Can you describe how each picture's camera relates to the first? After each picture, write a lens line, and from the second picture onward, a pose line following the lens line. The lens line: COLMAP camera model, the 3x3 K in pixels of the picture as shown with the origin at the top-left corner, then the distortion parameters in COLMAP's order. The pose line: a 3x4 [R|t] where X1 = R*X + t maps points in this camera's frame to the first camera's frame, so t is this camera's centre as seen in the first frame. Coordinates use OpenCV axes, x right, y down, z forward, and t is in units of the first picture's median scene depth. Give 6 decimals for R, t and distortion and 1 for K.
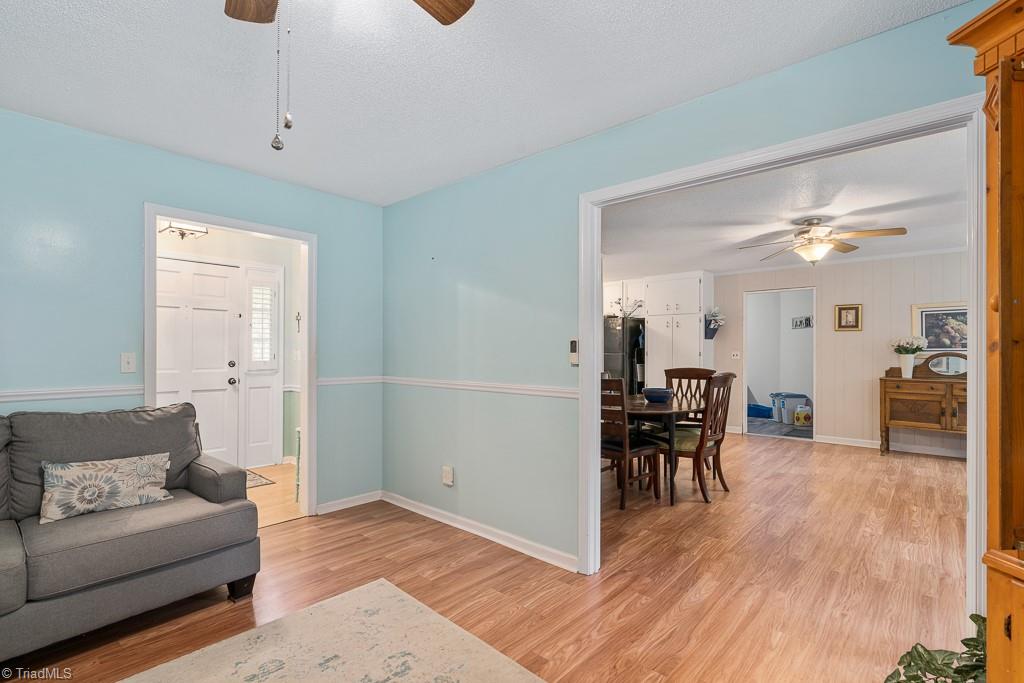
lens RADIAL K [[471.6, 0, 511.4], [0, 471.6, 349.2], [0, 0, 1]] dist [-0.007147, 0.004142]
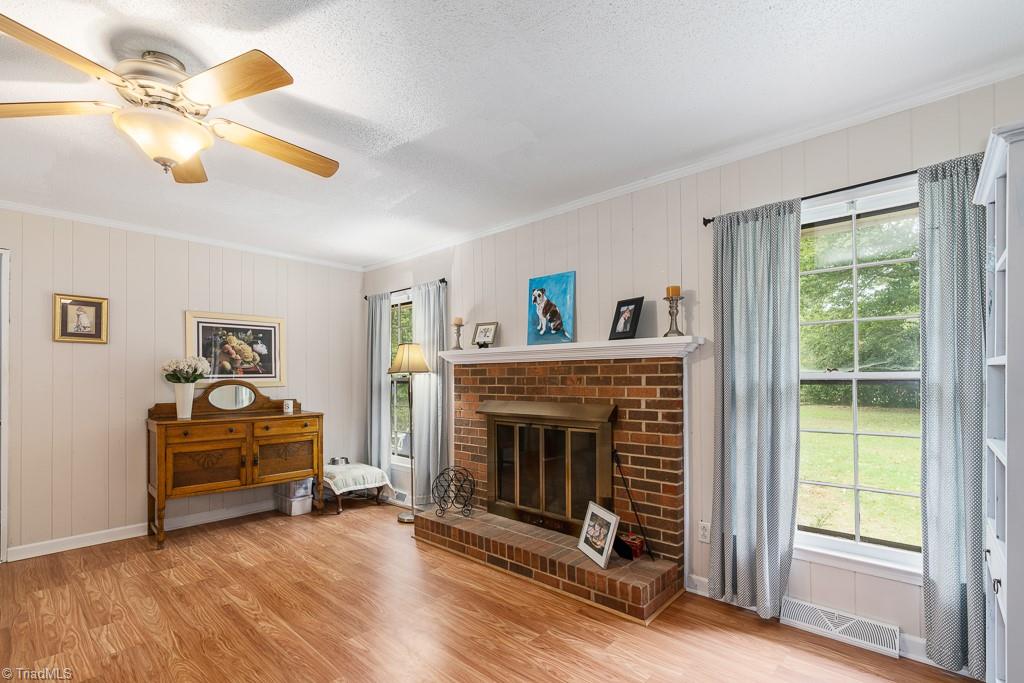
lens RADIAL K [[471.6, 0, 506.5], [0, 471.6, 372.2], [0, 0, 1]] dist [-0.007147, 0.004142]
pose [[0.004412, 0.009488, 0.999945, 0.175094], [-0.001400, 0.999954, -0.009482, 0.000870], [-0.999989, -0.001358, 0.004425, 0.547289]]
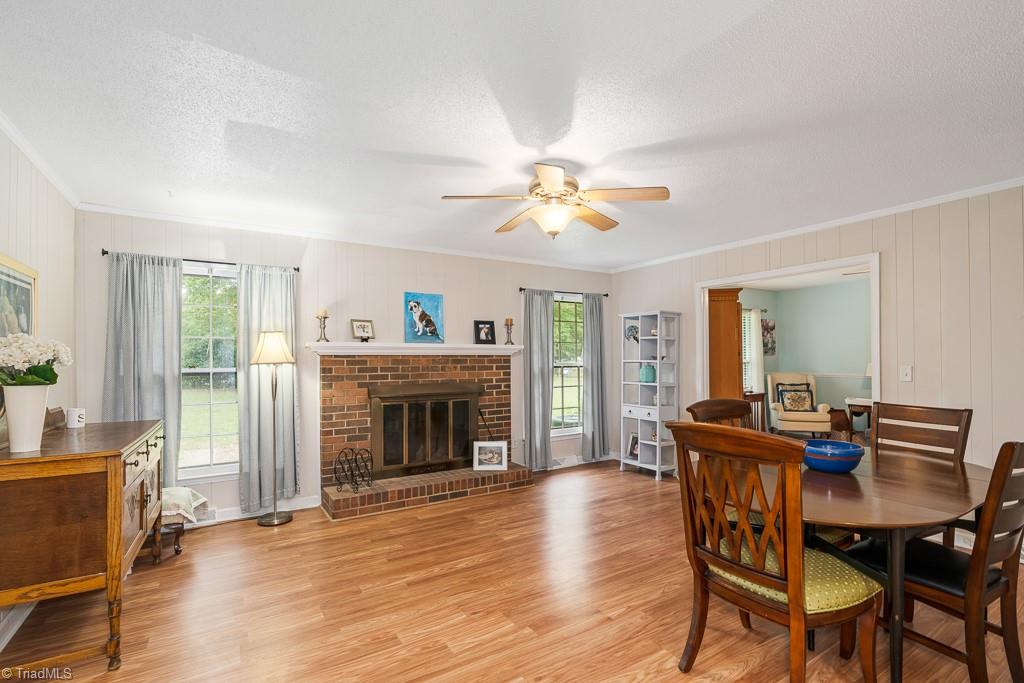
lens RADIAL K [[471.6, 0, 516.2], [0, 471.6, 352.5], [0, 0, 1]] dist [-0.007147, 0.004142]
pose [[-0.962000, 0.001182, 0.273047, 0.231380], [-0.002375, 0.999917, -0.012693, -0.002696], [-0.273039, -0.012859, -0.961917, 0.735747]]
